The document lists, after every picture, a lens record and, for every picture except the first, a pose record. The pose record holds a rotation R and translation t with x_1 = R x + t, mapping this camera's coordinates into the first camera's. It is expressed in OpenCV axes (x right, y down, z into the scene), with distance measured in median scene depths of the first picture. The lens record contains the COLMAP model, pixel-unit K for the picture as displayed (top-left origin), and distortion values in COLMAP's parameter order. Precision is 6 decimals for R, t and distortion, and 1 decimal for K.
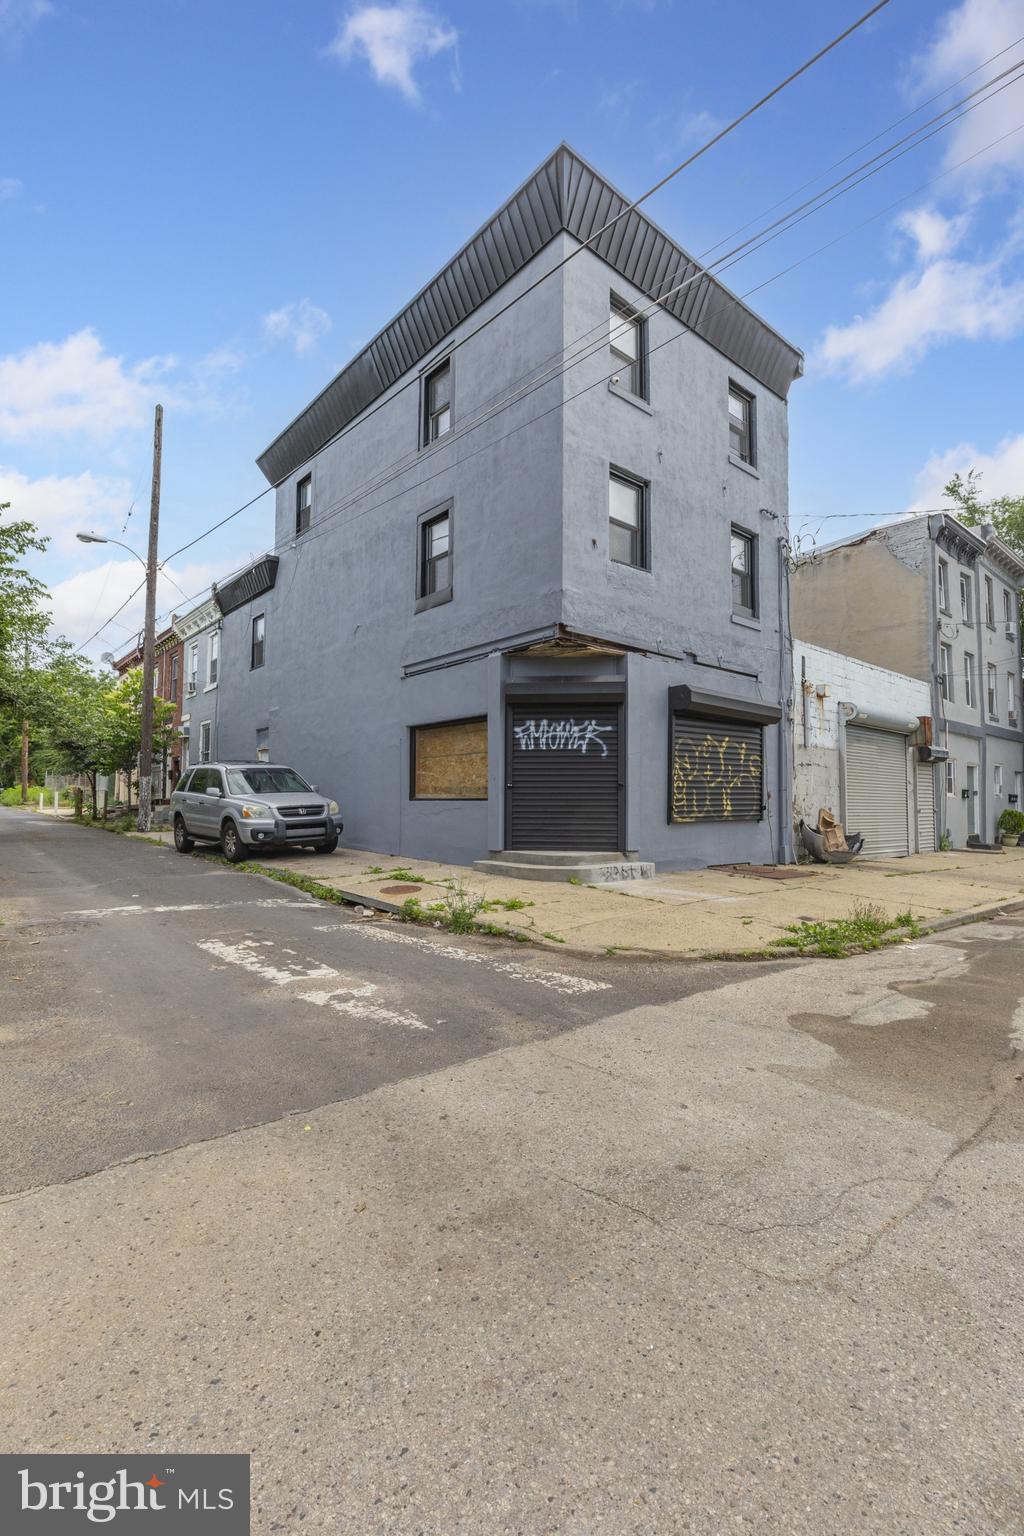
lens RADIAL K [[689.0, 0, 512.0], [0, 689.0, 768.0], [0, 0, 1]] dist [0.000262, -0.000084]
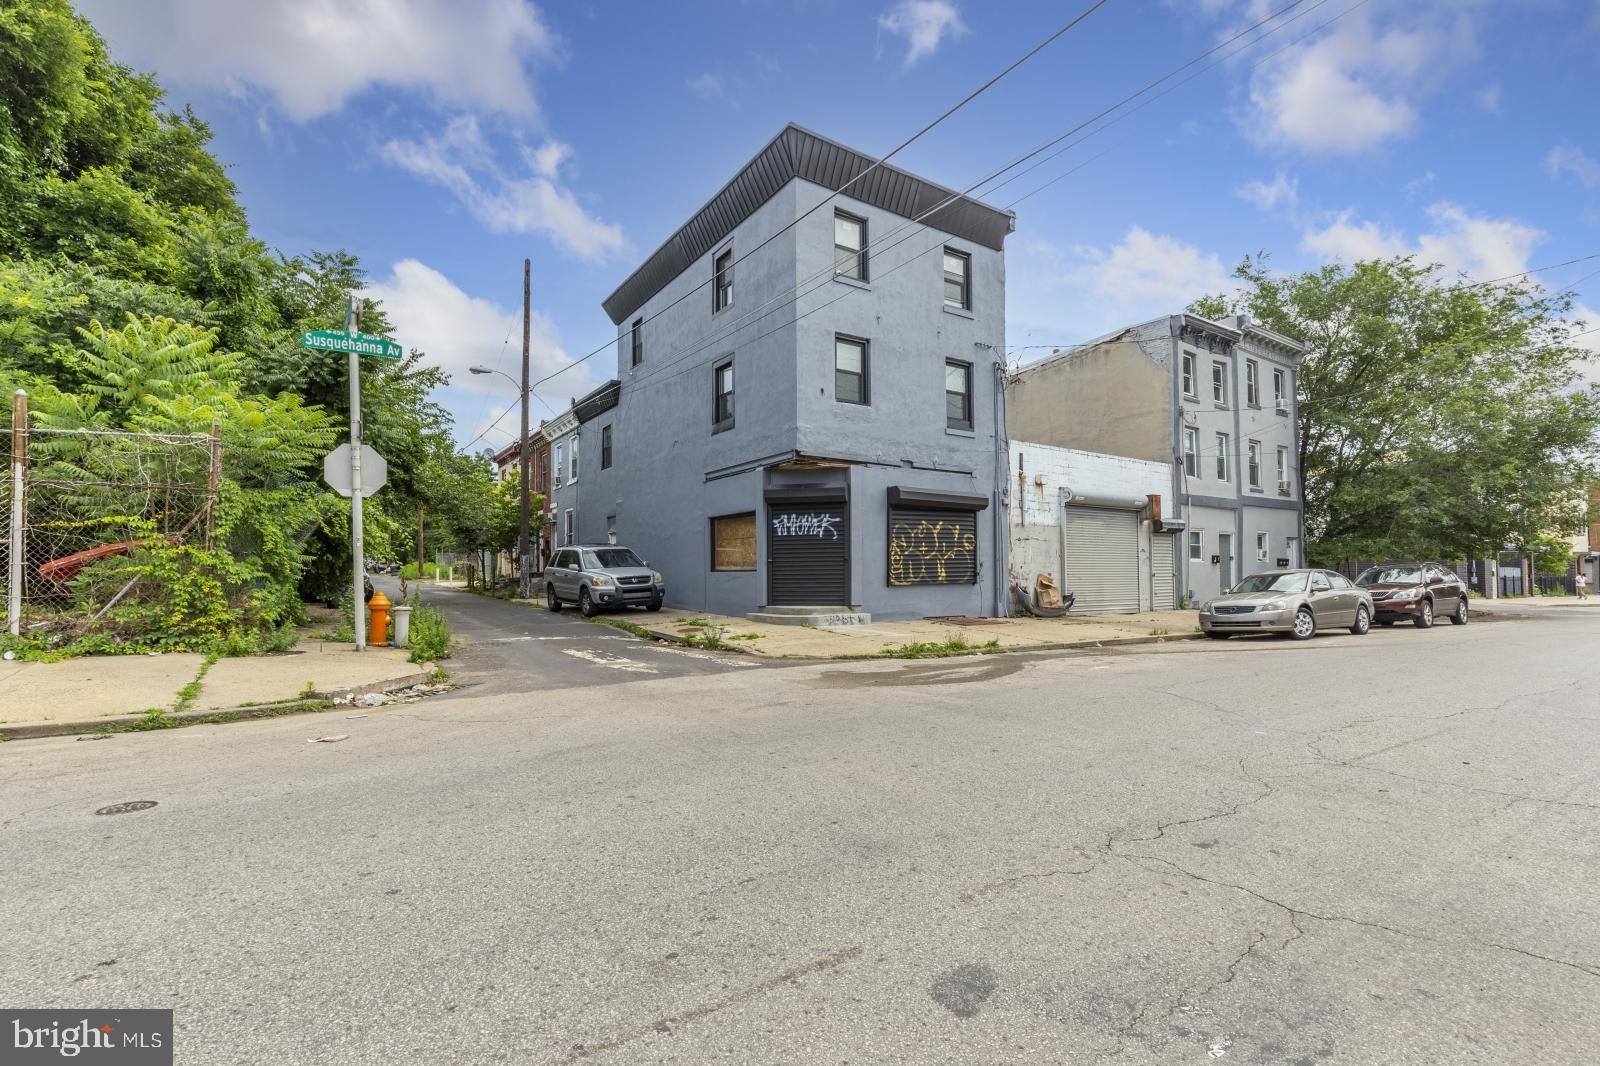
lens RADIAL K [[717.7, 0, 799.5], [0, 717.7, 547.8], [0, 0, 1]] dist [0.000262, -0.000084]
pose [[0.993386, -0.016054, -0.113694, 0.186922], [0.017976, 0.999712, 0.015895, -0.019634], [0.113406, -0.017833, 0.993389, -0.391849]]
